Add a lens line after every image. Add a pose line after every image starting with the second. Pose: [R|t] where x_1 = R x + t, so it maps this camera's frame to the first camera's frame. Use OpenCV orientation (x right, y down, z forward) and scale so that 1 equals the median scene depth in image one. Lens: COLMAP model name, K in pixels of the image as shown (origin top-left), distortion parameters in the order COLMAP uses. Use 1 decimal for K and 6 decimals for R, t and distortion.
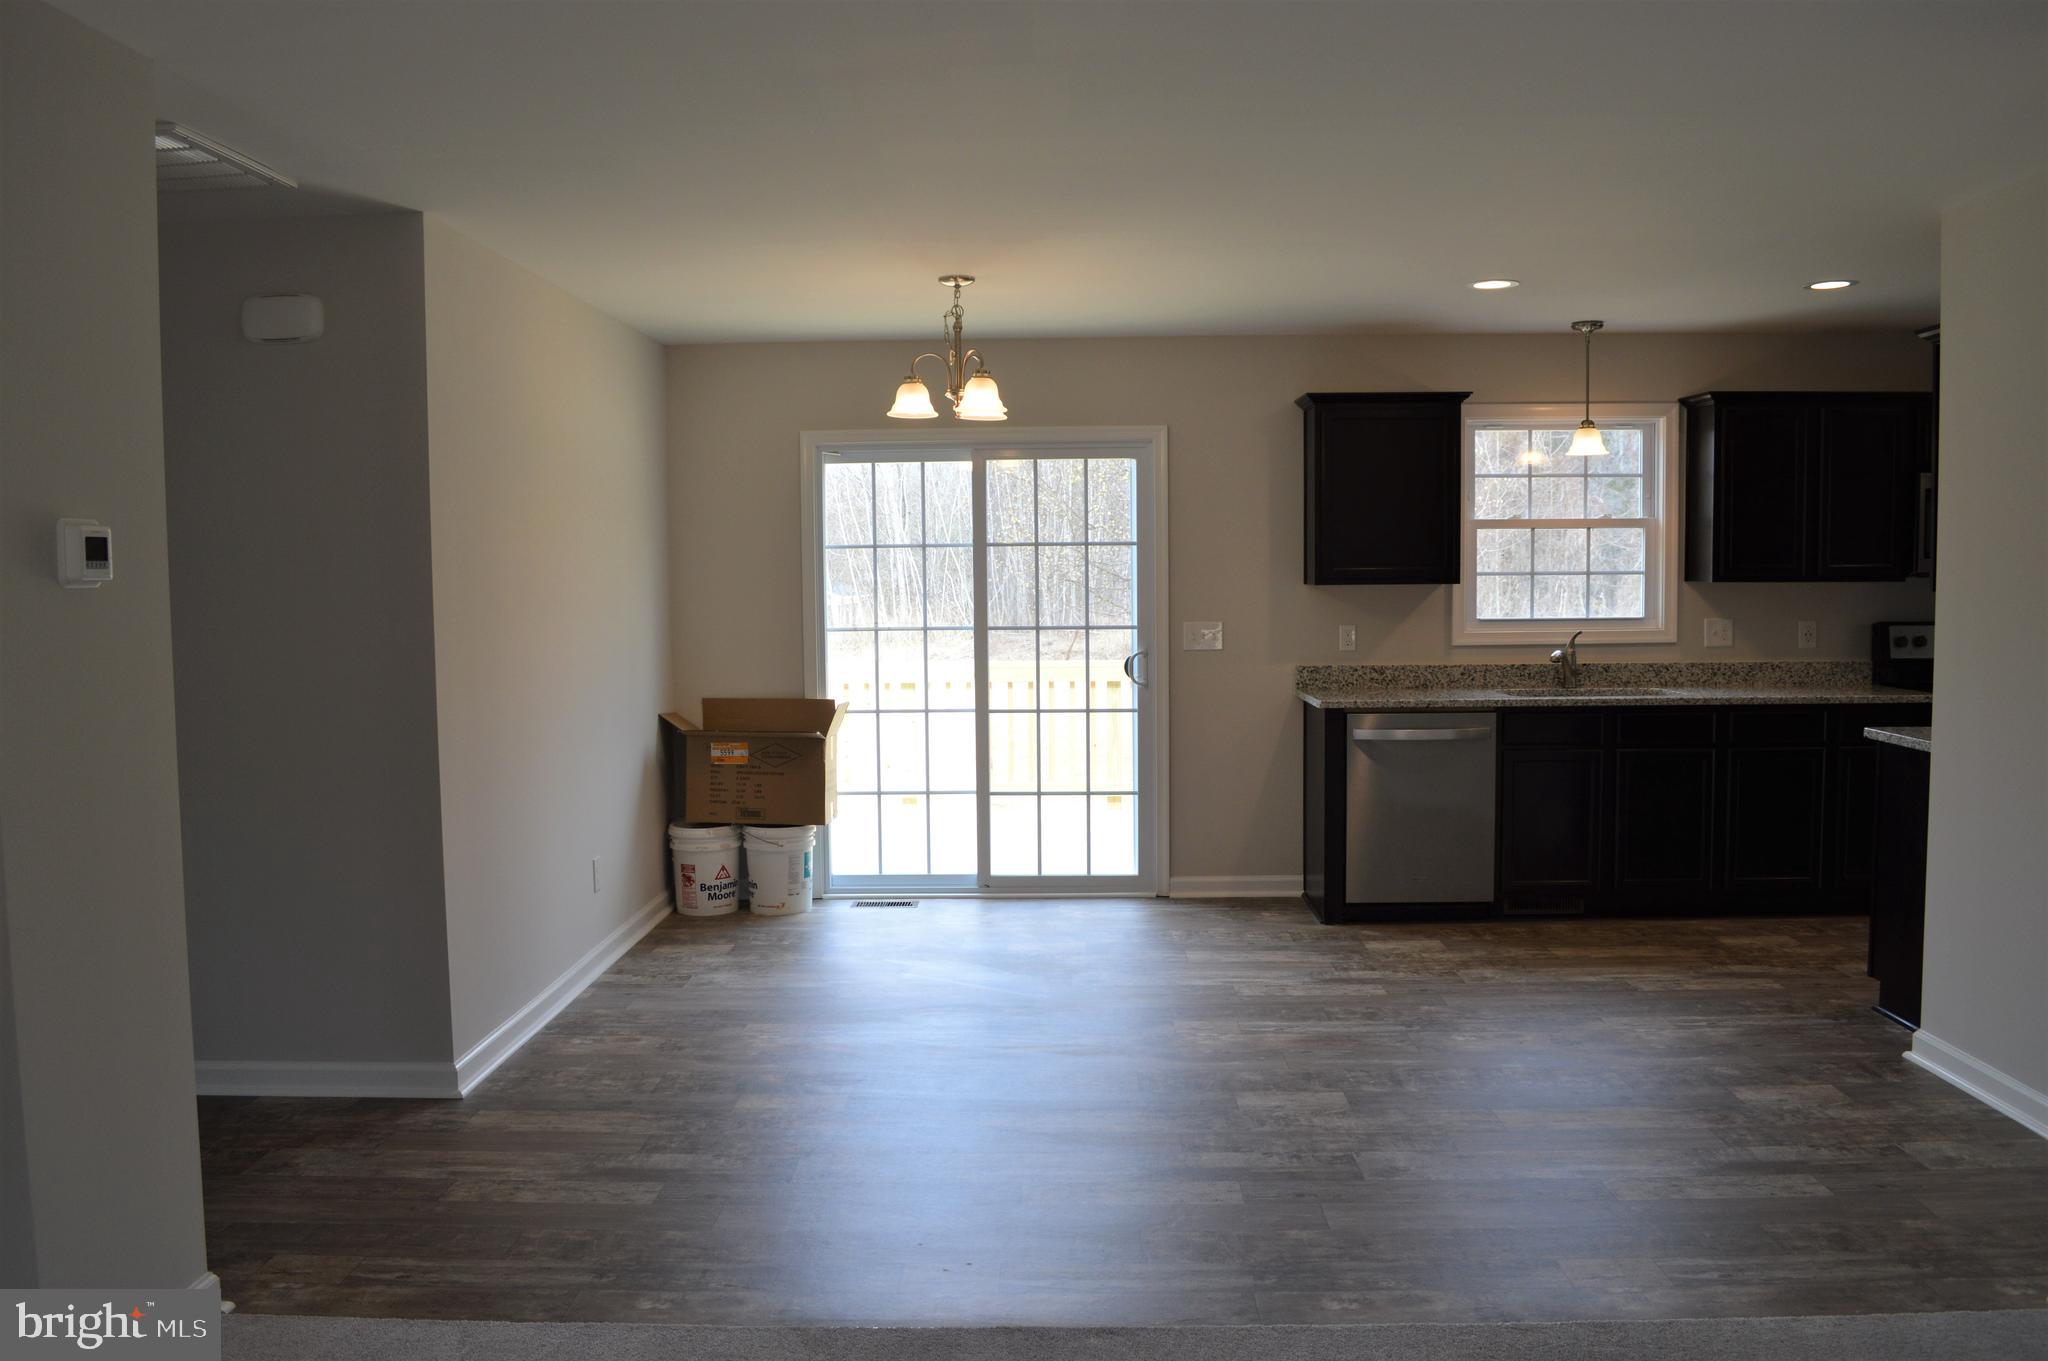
lens RADIAL K [[1623.1, 0, 1019.4], [0, 1623.1, 696.9], [0, 0, 1]] dist [-0.087300, -0.001013]
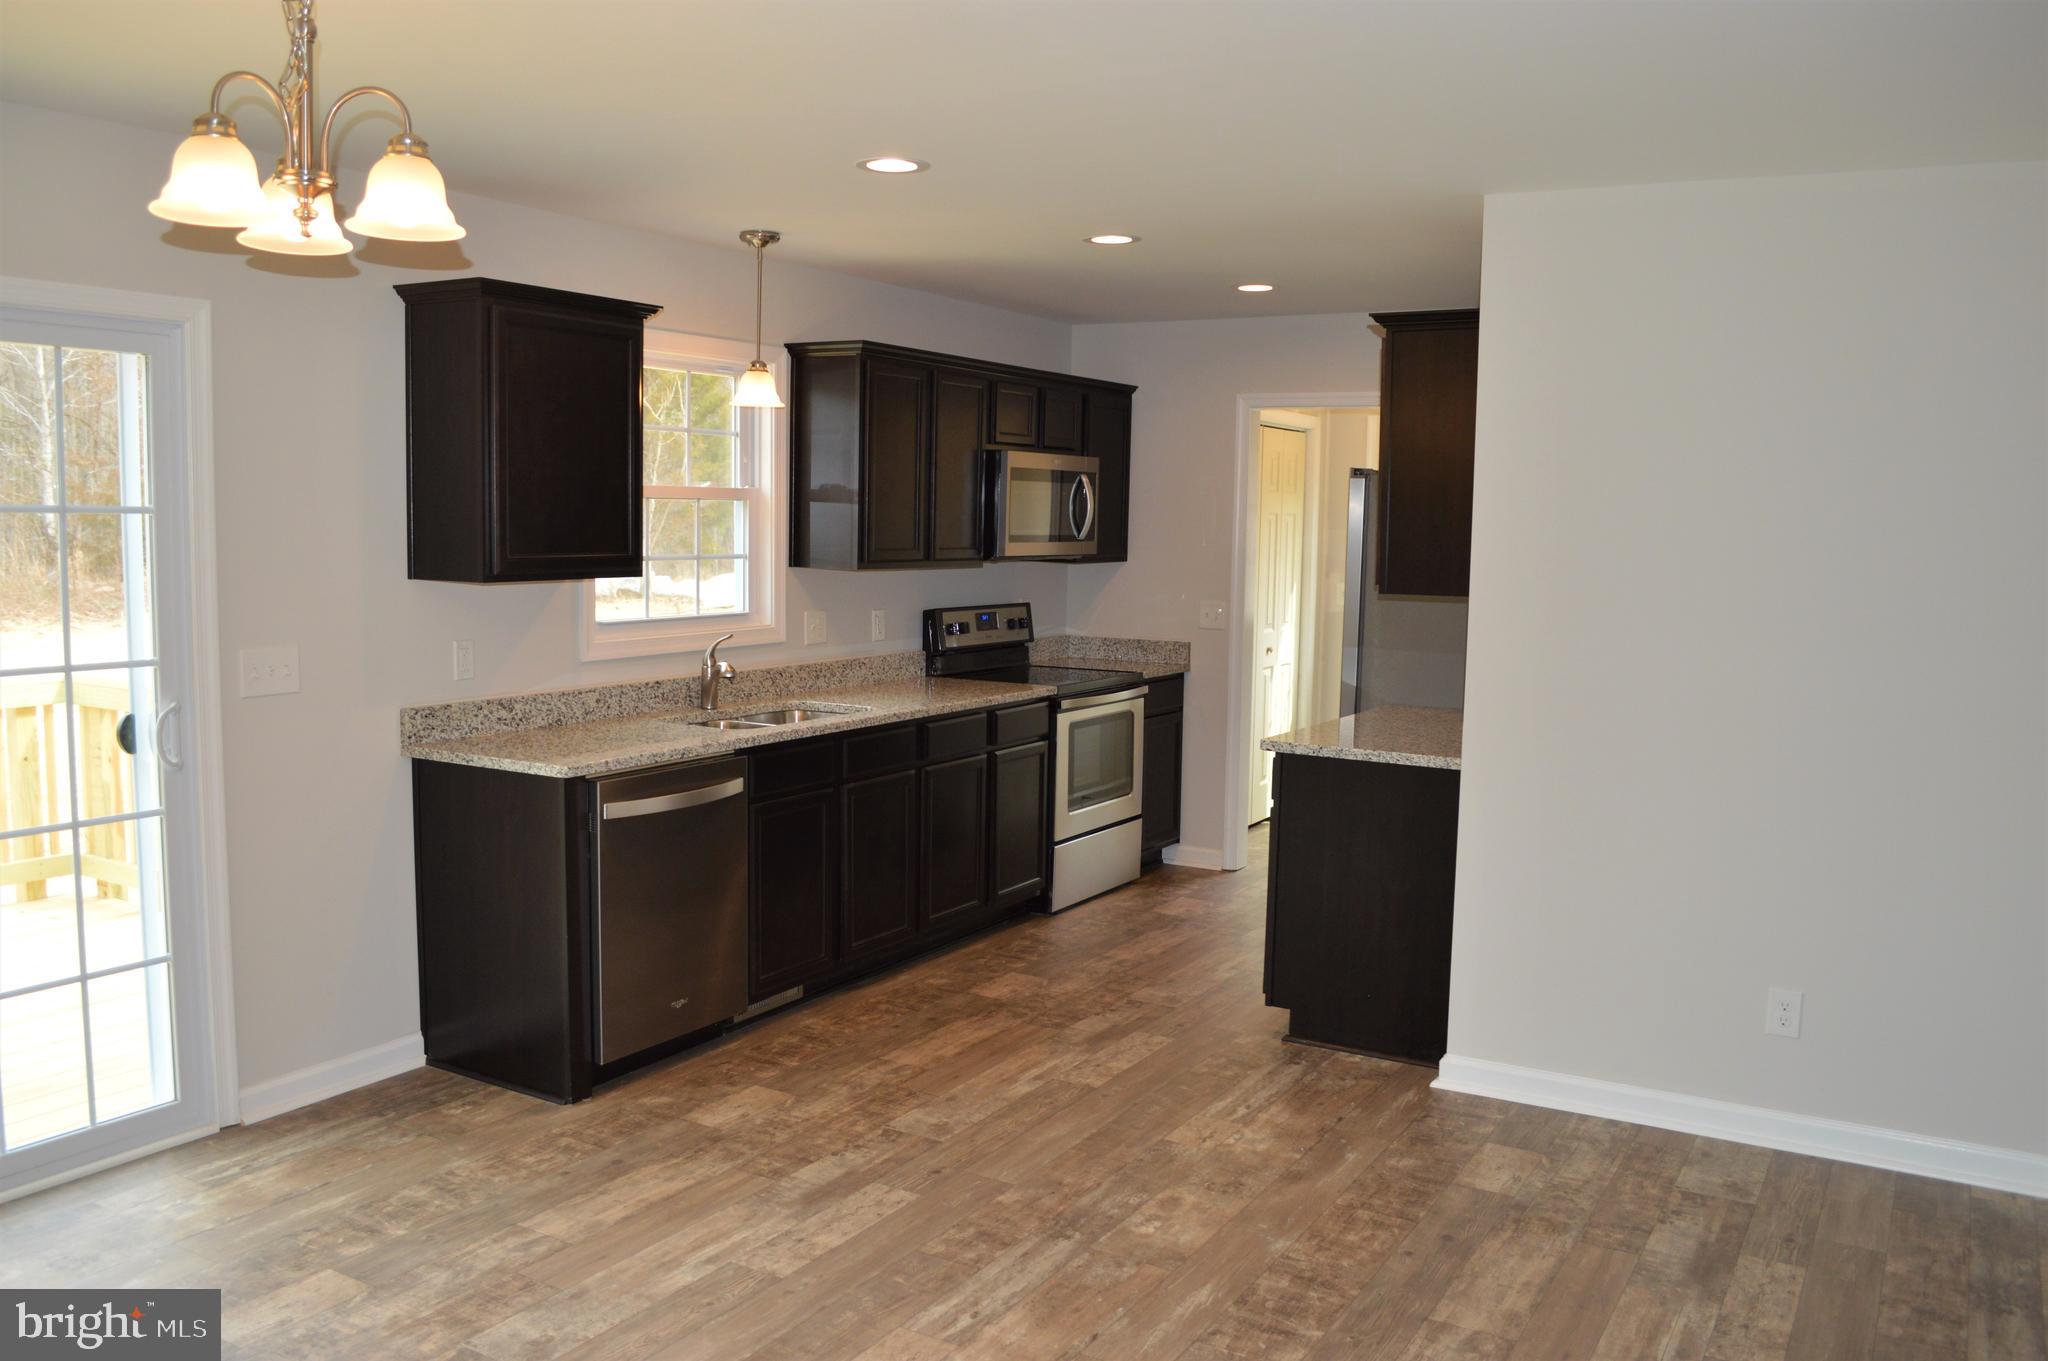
lens RADIAL K [[1623.1, 0, 1019.4], [0, 1623.1, 696.9], [0, 0, 1]] dist [-0.087300, -0.001013]
pose [[0.482301, -0.076423, 0.872666, -0.263049], [0.042560, 0.997055, 0.063794, -0.054432], [-0.874971, 0.006372, 0.484133, 0.498089]]
